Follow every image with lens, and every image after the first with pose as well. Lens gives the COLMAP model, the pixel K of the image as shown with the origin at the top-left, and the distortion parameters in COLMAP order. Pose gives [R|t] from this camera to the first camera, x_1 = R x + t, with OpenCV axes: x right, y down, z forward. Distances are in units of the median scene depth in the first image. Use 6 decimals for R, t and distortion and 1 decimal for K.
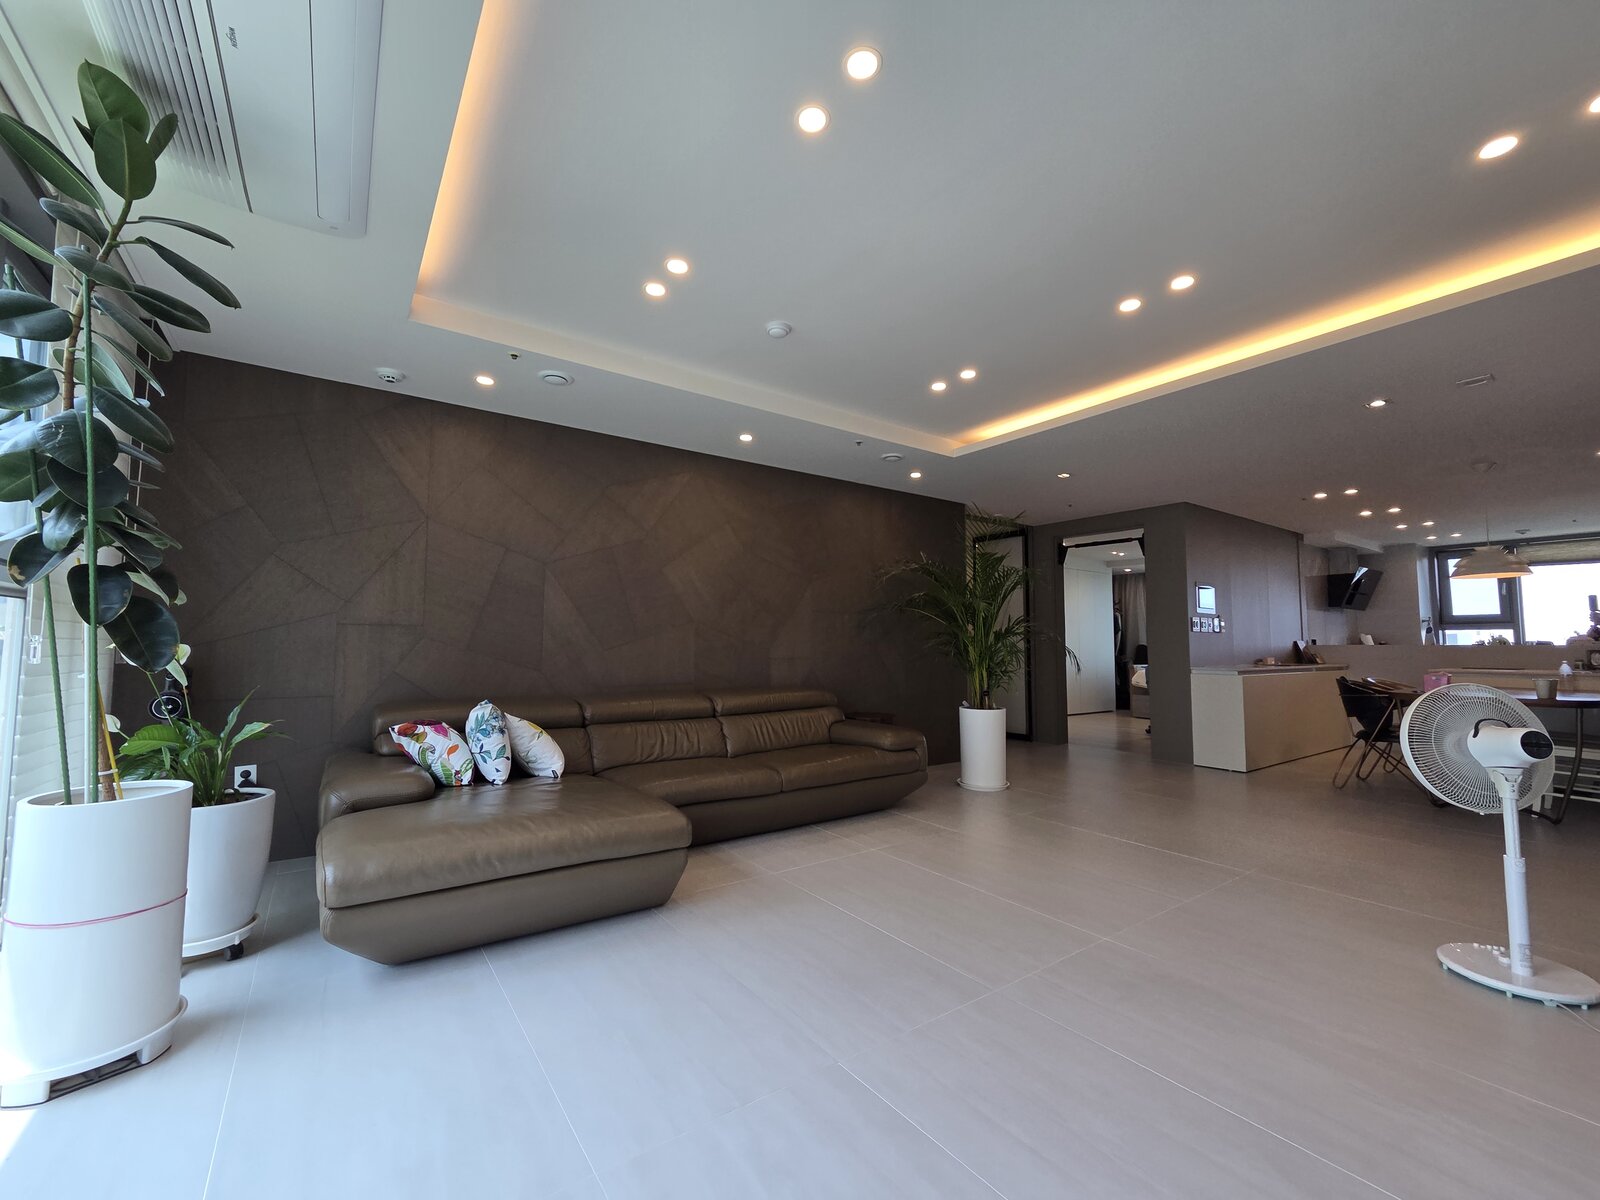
lens RADIAL K [[658.6, 0, 791.6], [0, 658.6, 607.5], [0, 0, 1]] dist [0.005345, -0.000242]
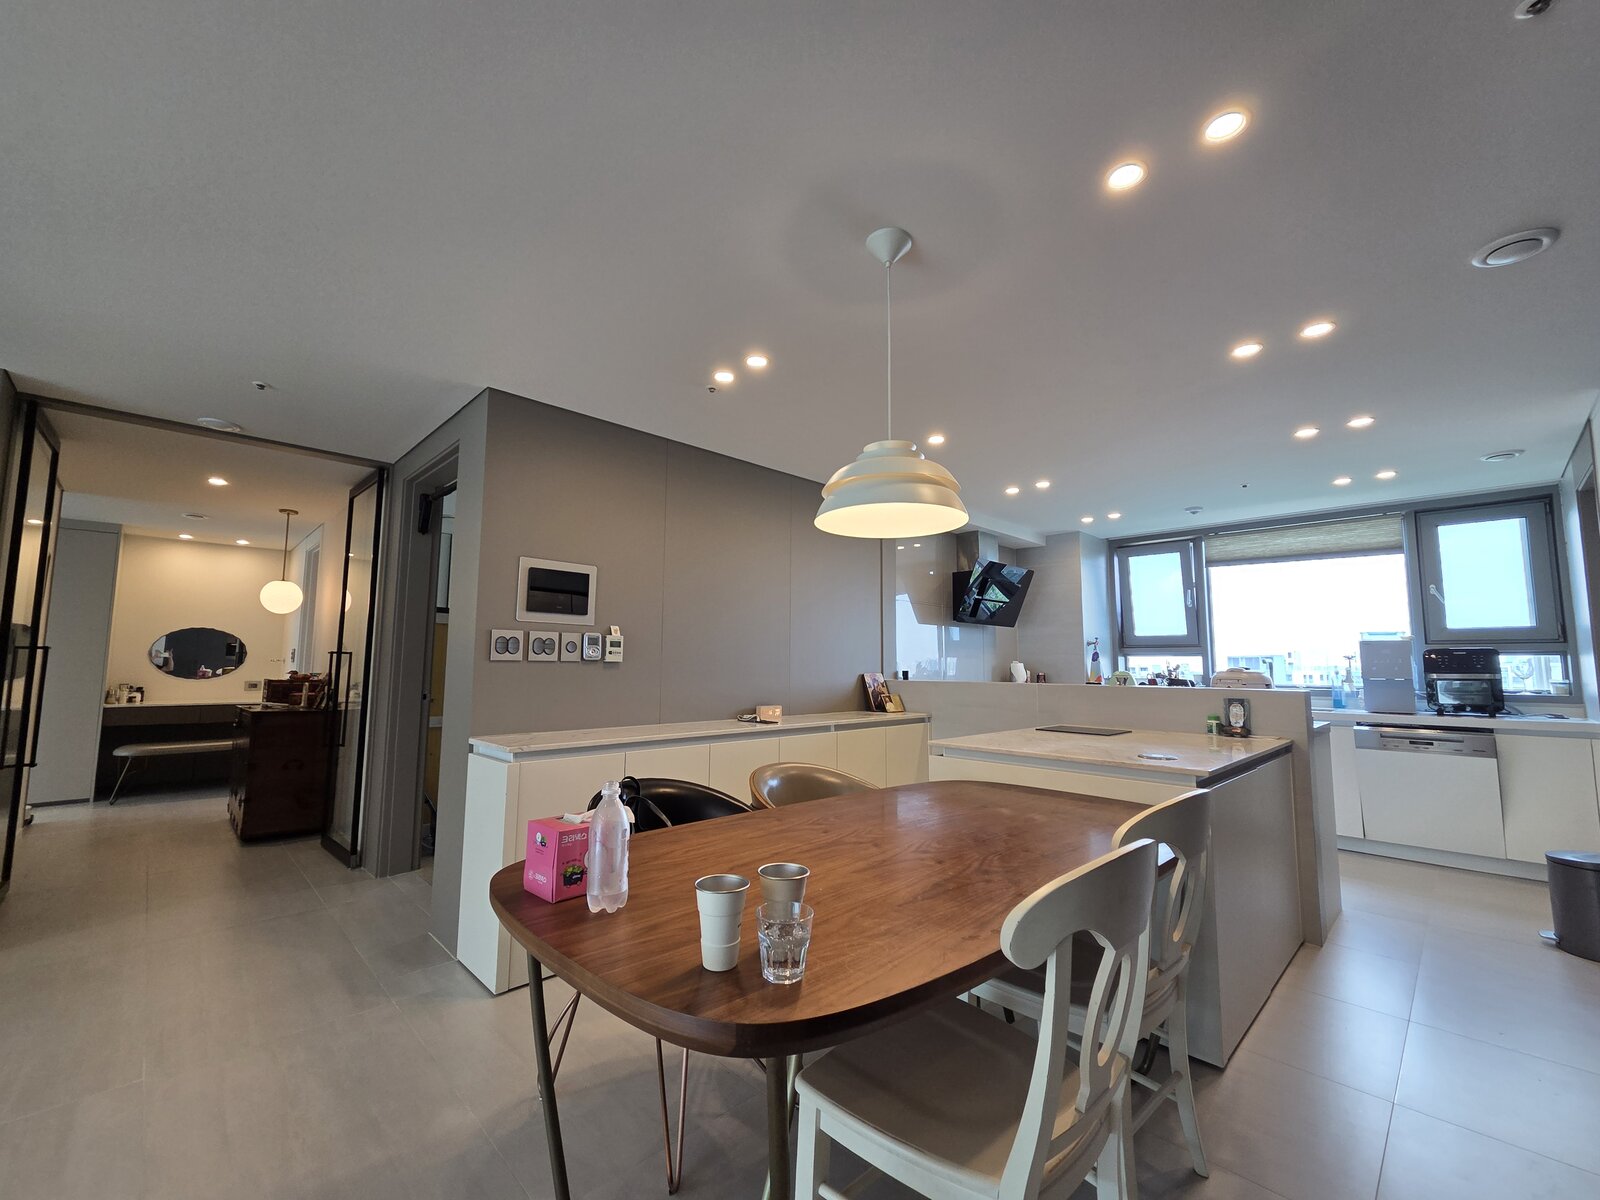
lens RADIAL K [[658.6, 0, 790.2], [0, 658.6, 608.2], [0, 0, 1]] dist [0.005345, -0.000242]
pose [[0.988328, 0.016124, 0.151485, 0.548106], [-0.012072, 0.999545, -0.027631, 0.006547], [-0.151862, 0.025480, 0.988073, 0.370868]]
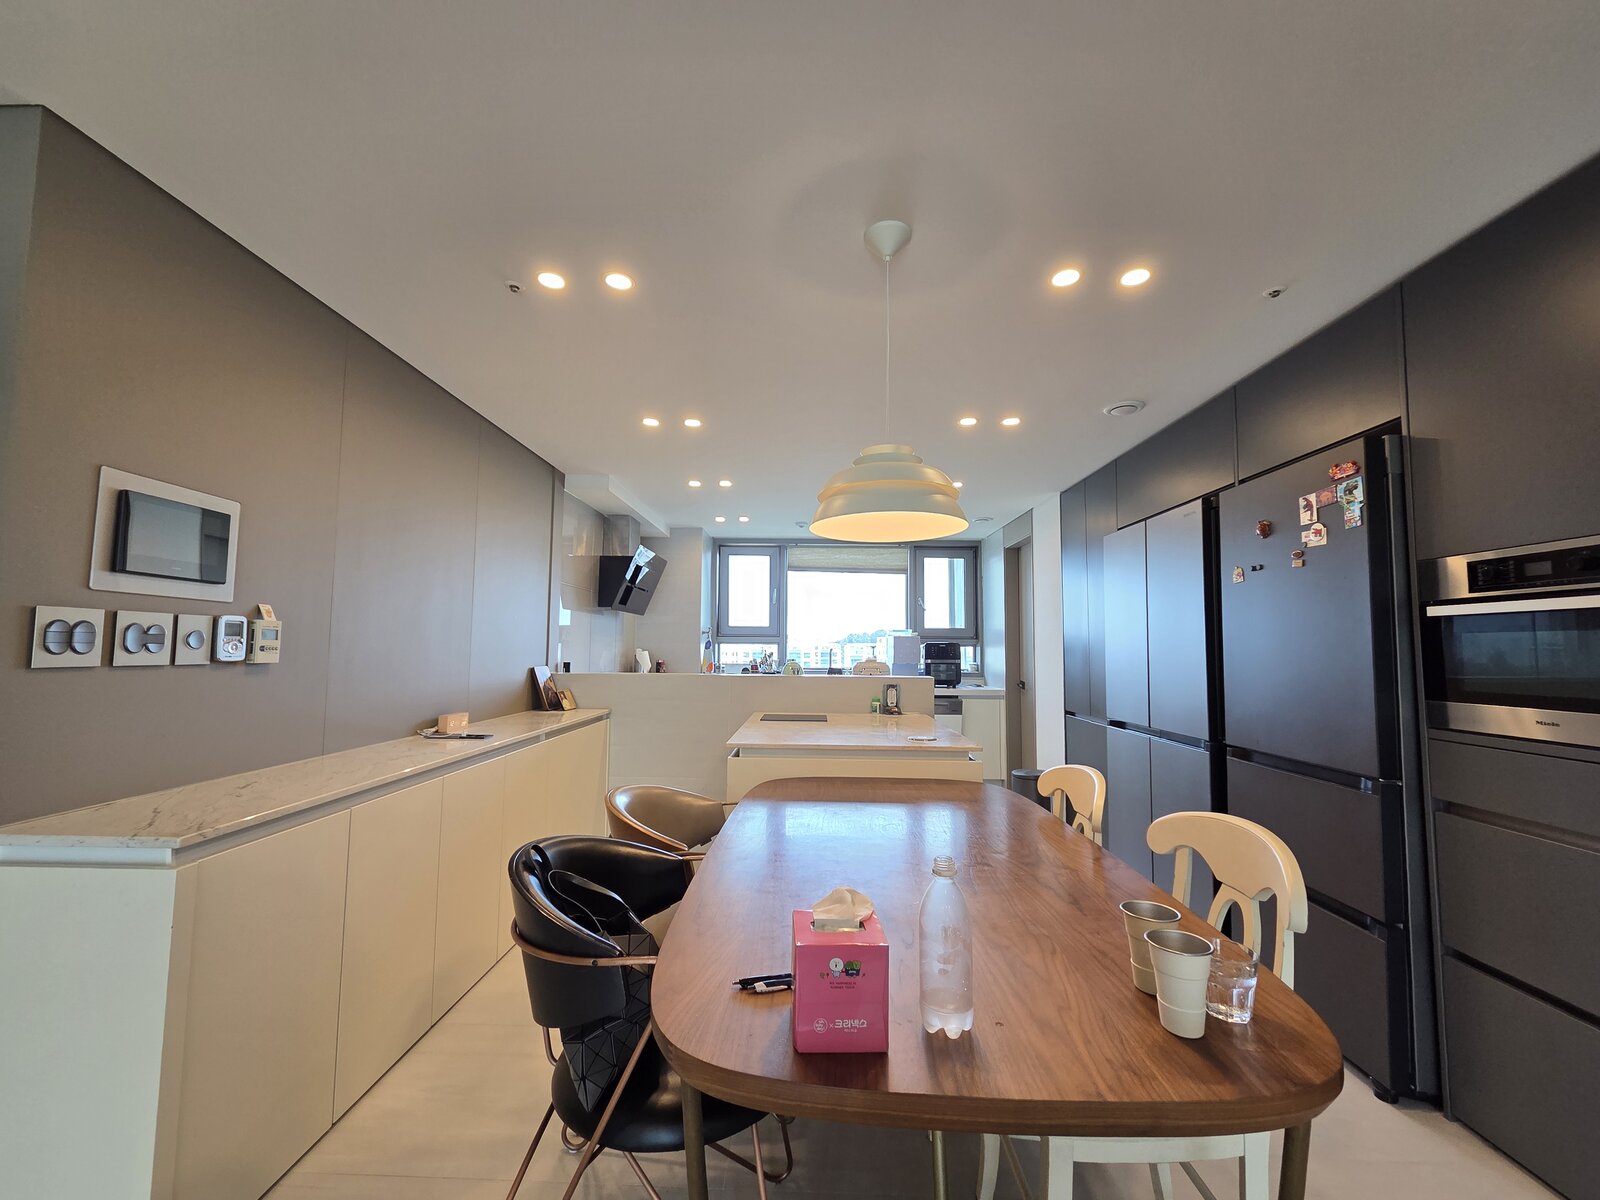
lens RADIAL K [[658.6, 0, 798.3], [0, 658.6, 603.9], [0, 0, 1]] dist [0.005345, -0.000242]
pose [[0.595956, 0.055832, 0.801073, 0.426859], [-0.054811, 0.998082, -0.028786, 0.003779], [-0.801144, -0.026752, 0.597873, 0.477633]]
